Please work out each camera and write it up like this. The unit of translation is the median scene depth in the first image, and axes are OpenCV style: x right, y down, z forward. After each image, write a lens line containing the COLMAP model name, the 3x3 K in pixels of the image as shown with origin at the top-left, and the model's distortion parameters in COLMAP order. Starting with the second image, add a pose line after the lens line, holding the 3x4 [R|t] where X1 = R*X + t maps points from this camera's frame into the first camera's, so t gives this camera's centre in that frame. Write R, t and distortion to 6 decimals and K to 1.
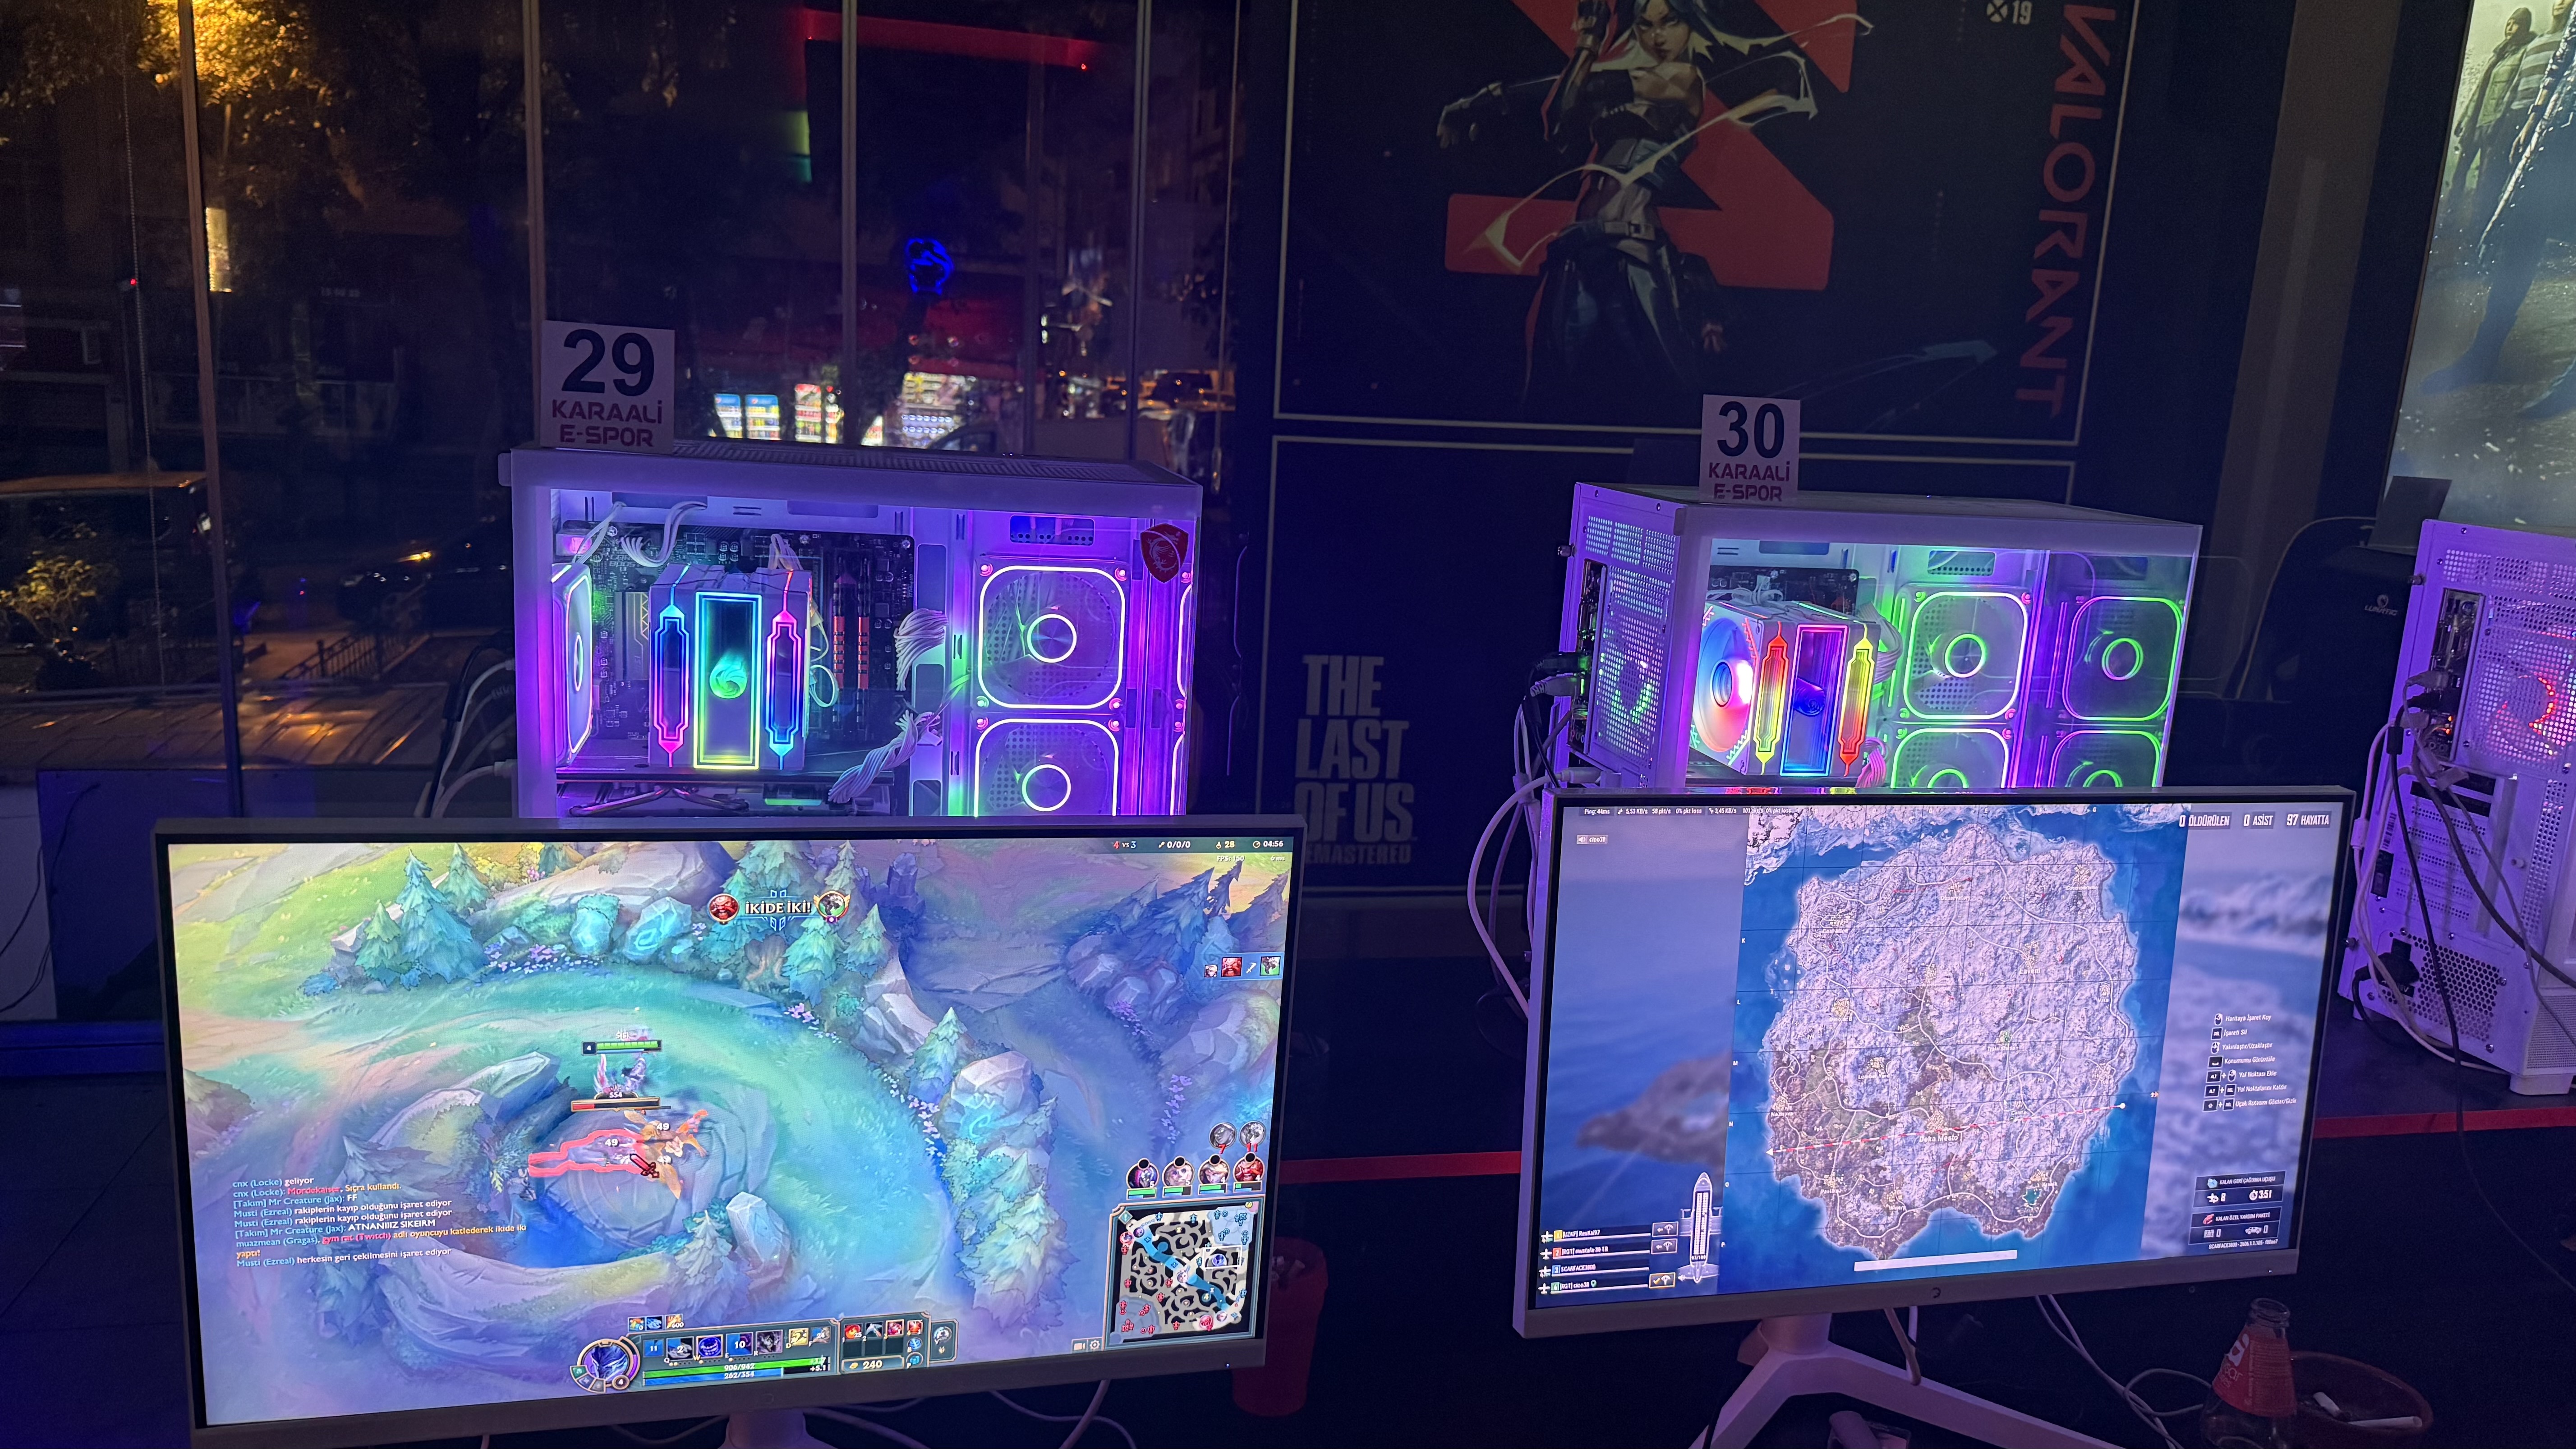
lens RADIAL K [[1806.1, 0, 1341.6], [0, 1806.1, 764.3], [0, 0, 1]] dist [0.004066, -0.027510]
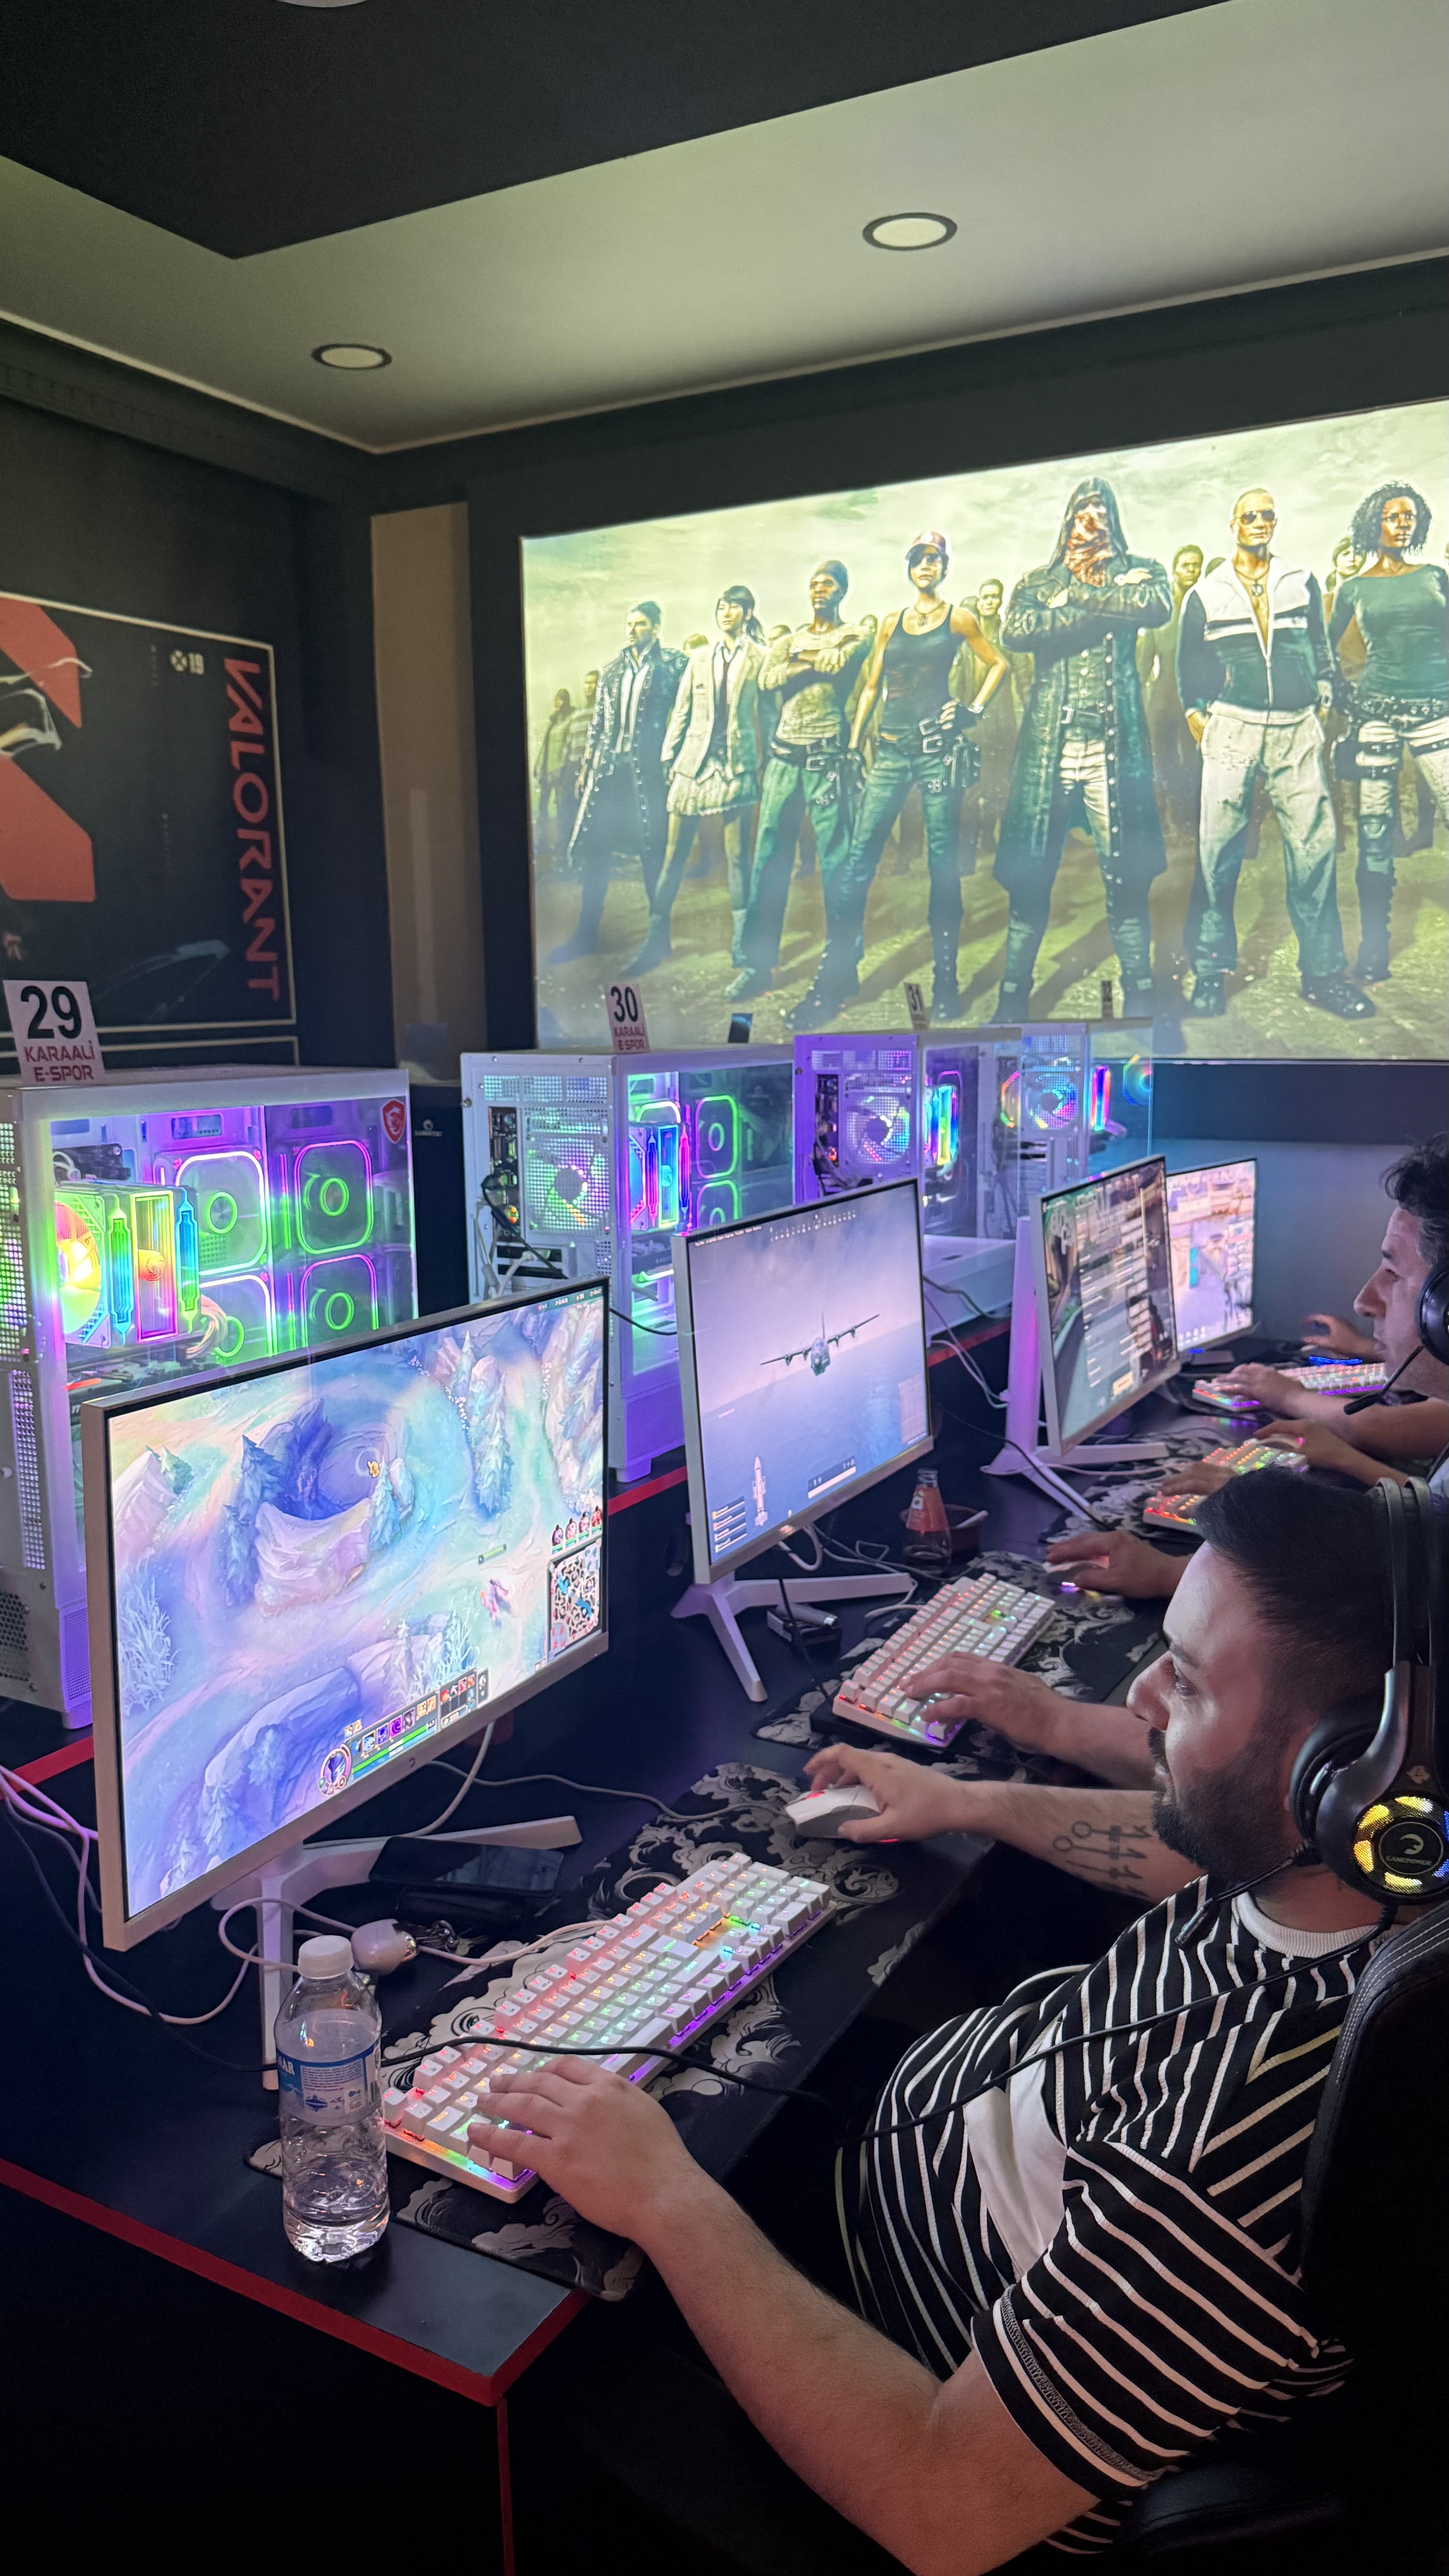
lens RADIAL K [[1806.1, 0, 776.3], [0, 1806.1, 1369.4], [0, 0, 1]] dist [0.004066, -0.027510]
pose [[0.651542, -0.217044, 0.726901, -0.379554], [0.211199, 0.972212, 0.100987, -0.004881], [-0.728621, 0.087723, 0.679277, -0.050644]]
